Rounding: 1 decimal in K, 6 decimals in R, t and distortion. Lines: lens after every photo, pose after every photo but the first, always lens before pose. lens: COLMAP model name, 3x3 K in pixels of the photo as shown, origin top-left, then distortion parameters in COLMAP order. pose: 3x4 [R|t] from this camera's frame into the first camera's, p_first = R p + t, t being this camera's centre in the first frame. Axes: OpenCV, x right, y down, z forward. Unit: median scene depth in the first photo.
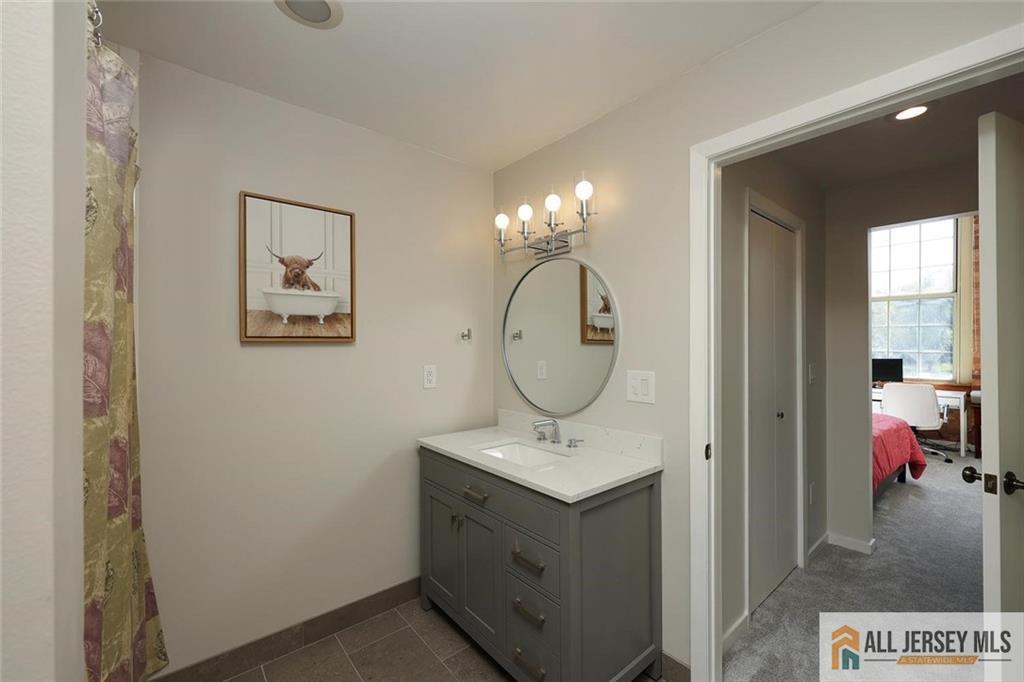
lens RADIAL K [[421.5, 0, 511.9], [0, 421.5, 342.7], [0, 0, 1]] dist [0.009173, 0.000693]
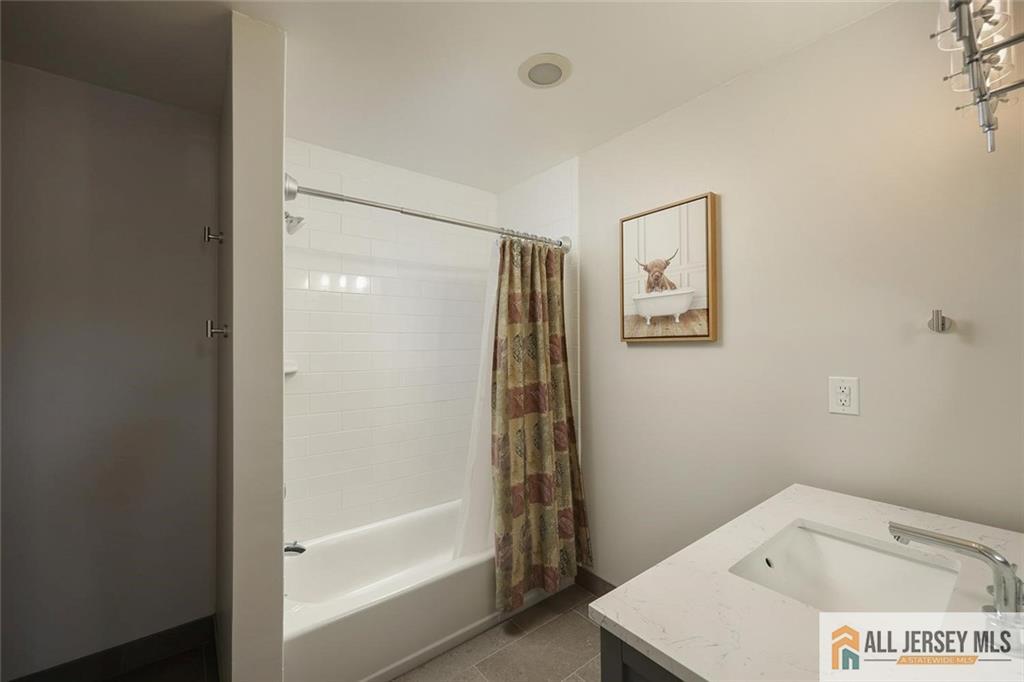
lens RADIAL K [[421.5, 0, 512.5], [0, 421.5, 342.5], [0, 0, 1]] dist [0.009173, 0.000693]
pose [[-0.040095, -0.013819, -0.999100, 0.545226], [0.000930, 0.999903, -0.013867, 0.014174], [0.999195, -0.001485, -0.040078, 0.677167]]
